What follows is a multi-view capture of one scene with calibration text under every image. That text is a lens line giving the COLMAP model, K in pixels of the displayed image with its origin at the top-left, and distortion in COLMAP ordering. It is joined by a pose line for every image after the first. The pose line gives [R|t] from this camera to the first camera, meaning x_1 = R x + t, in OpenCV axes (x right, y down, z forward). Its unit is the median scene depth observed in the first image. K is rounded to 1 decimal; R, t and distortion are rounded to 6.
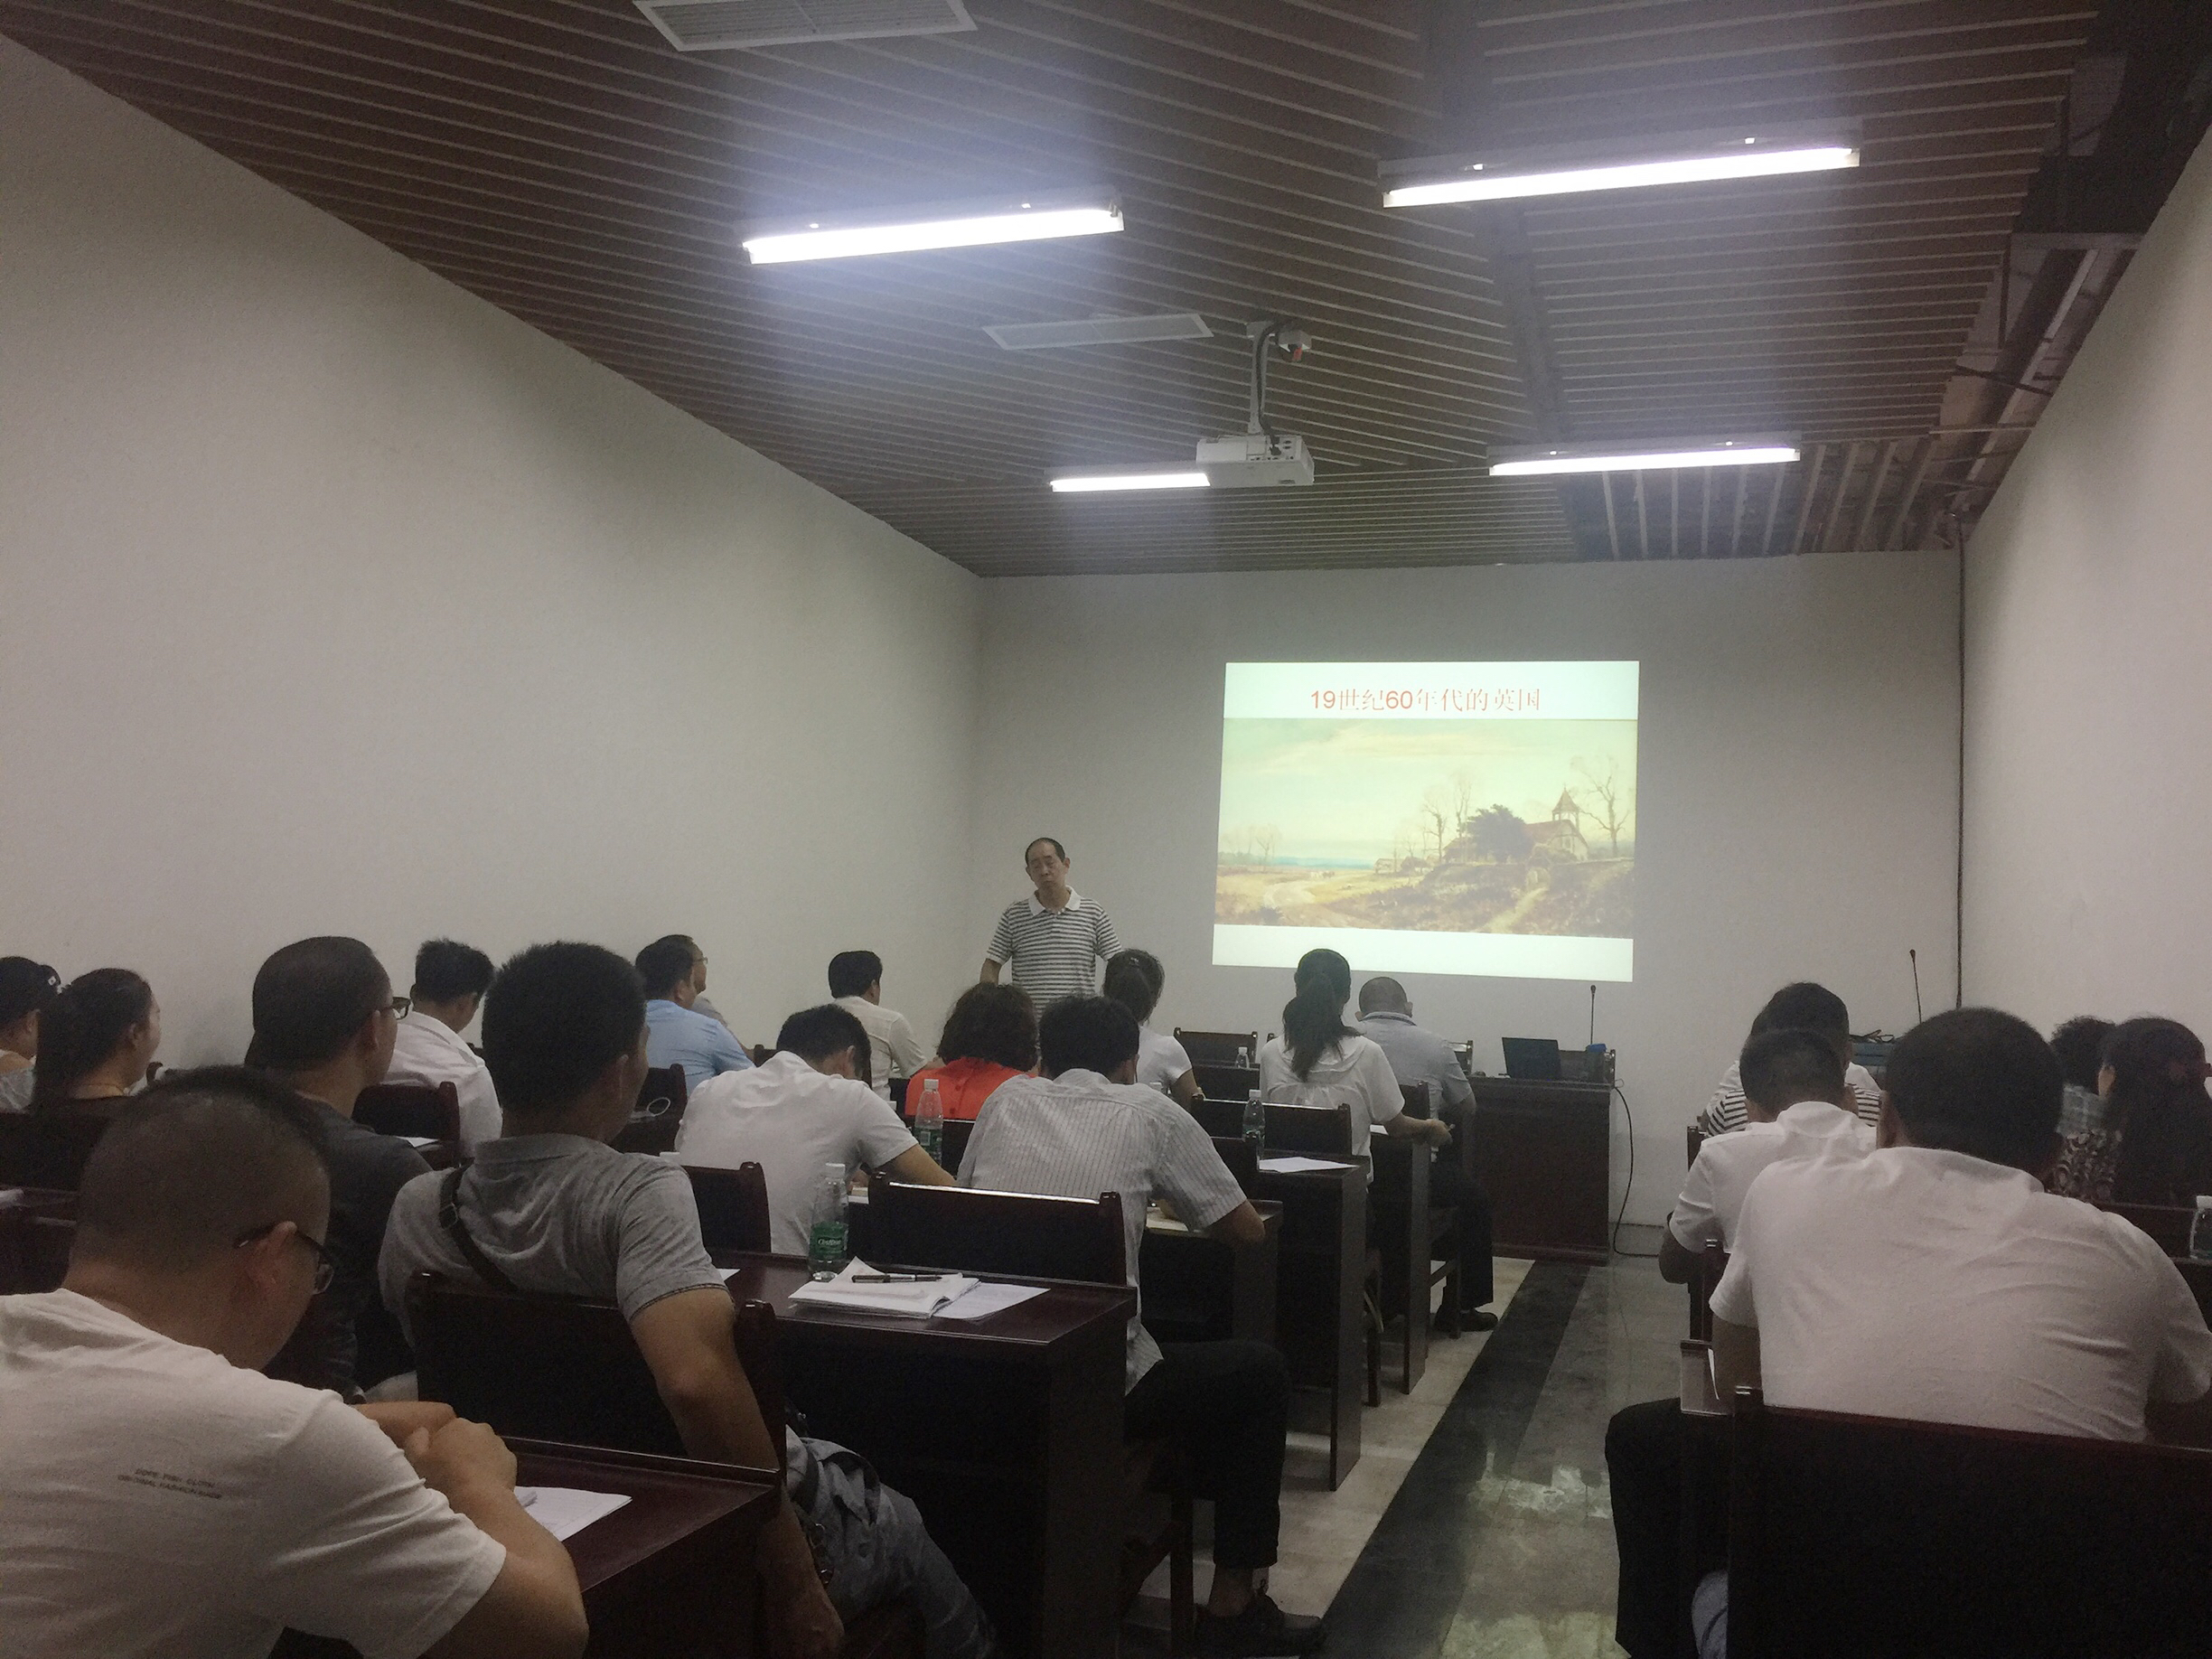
lens RADIAL K [[1878.0, 0, 1106.0], [0, 1878.0, 829.5], [0, 0, 1]] dist [0.087060, -0.130387]
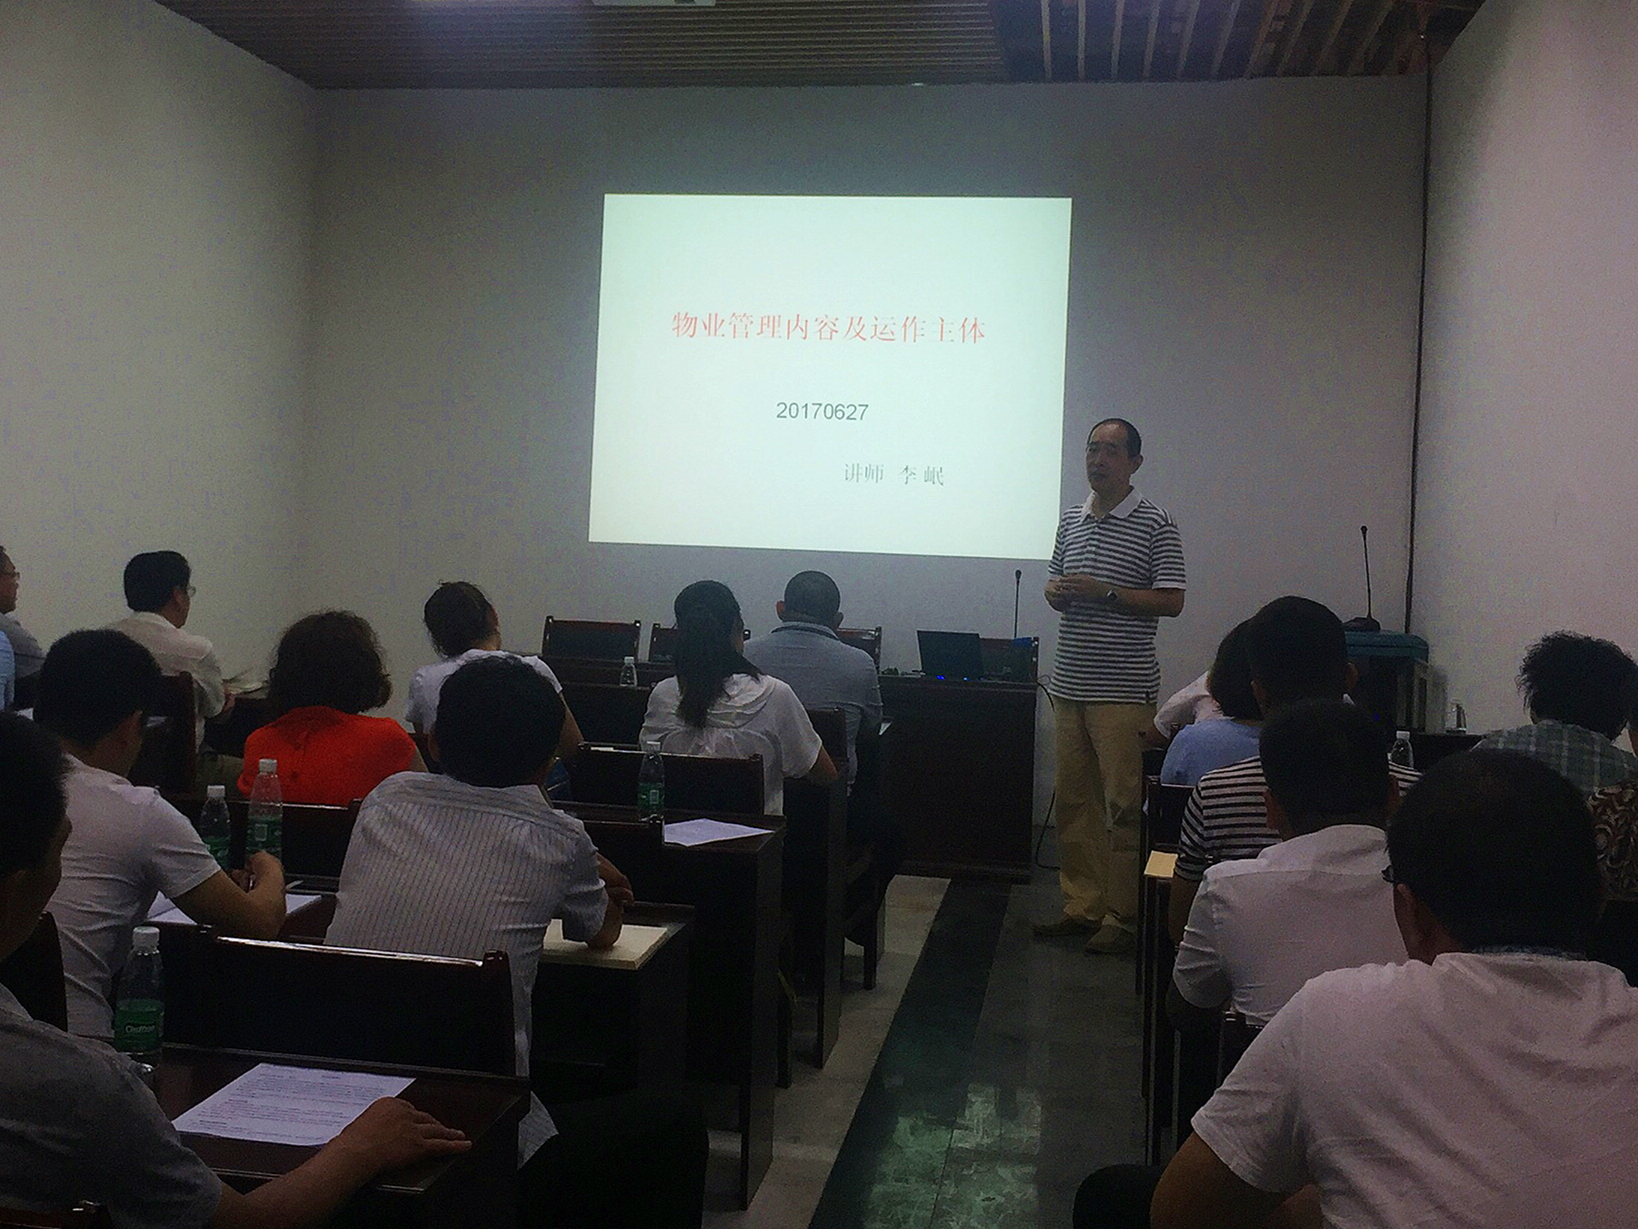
lens RADIAL K [[1669.5, 0, 731.6], [0, 1669.5, 612.1], [0, 0, 1]] dist [-0.199732, 0.381366]
pose [[0.990229, -0.029022, 0.136400, 0.018709], [0.004973, 0.984832, 0.173438, -0.036010], [-0.139365, -0.171065, 0.975353, 0.269327]]
